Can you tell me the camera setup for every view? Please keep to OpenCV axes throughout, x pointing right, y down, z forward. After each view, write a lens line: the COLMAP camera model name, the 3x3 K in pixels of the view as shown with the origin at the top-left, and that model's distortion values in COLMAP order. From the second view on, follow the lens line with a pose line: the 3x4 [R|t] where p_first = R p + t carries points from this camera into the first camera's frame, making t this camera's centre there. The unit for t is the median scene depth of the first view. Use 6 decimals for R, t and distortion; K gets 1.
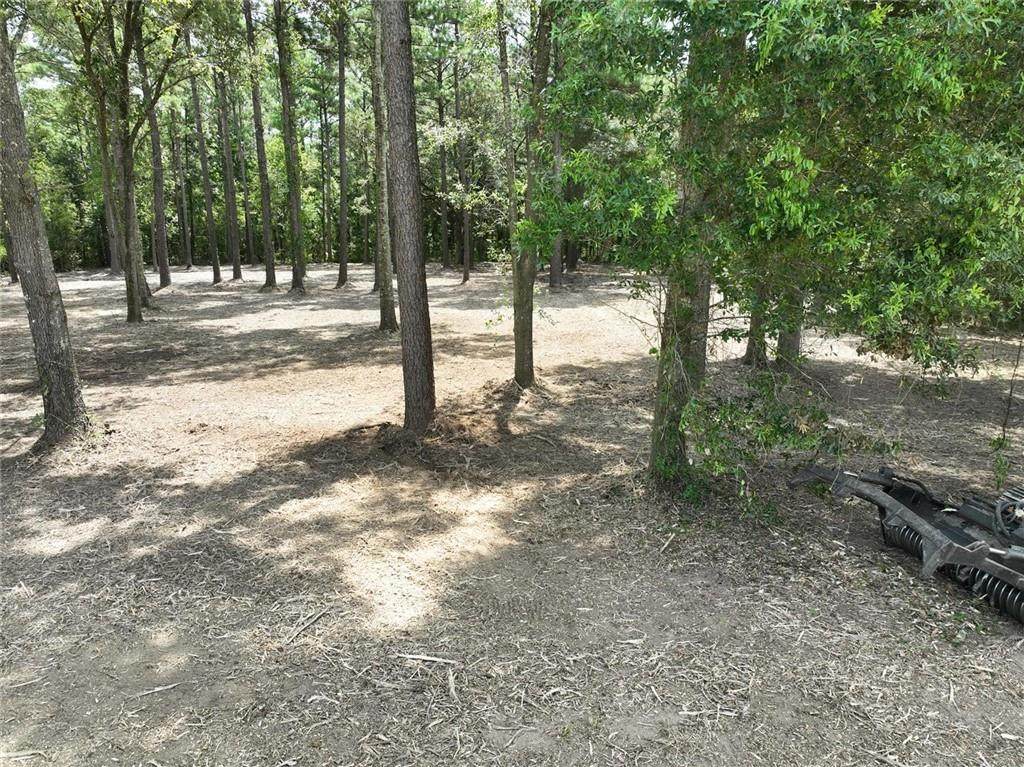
lens RADIAL K [[722.8, 0, 512.0], [0, 722.8, 383.5], [0, 0, 1]] dist [0.001781, 0.011941]
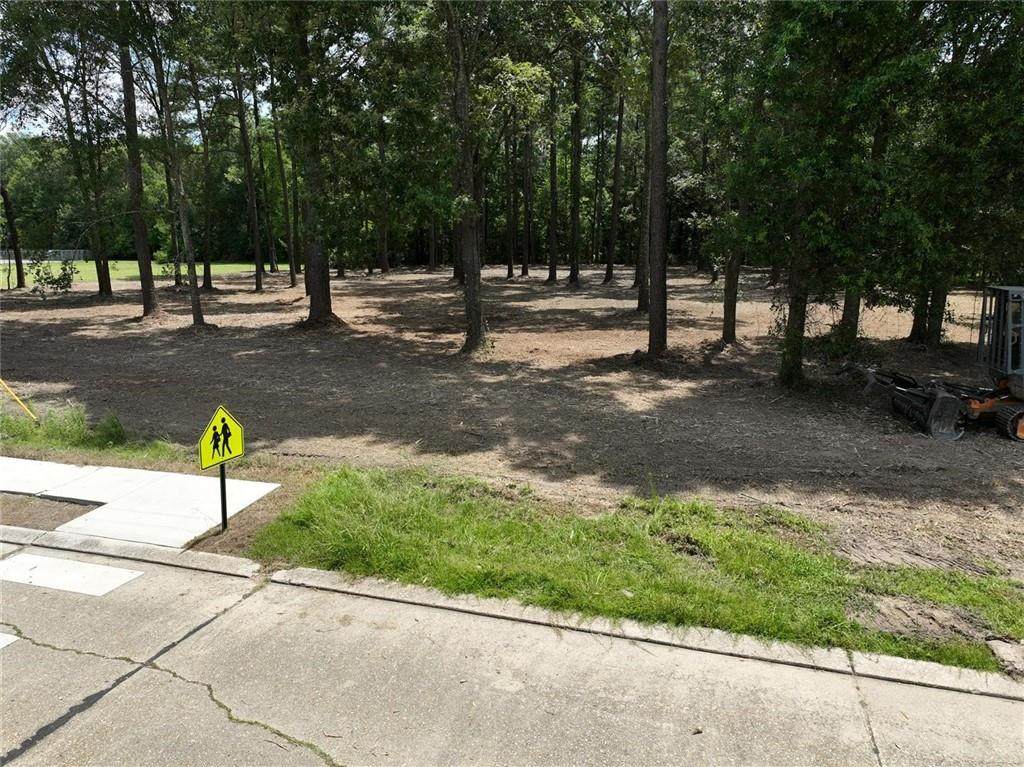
lens RADIAL K [[722.8, 0, 512.0], [0, 722.8, 383.5], [0, 0, 1]] dist [0.001781, 0.011941]
pose [[0.938657, 0.073082, -0.337019, 0.130733], [-0.074354, 0.997190, 0.009148, 0.131139], [0.336740, 0.016472, 0.941454, -0.720669]]
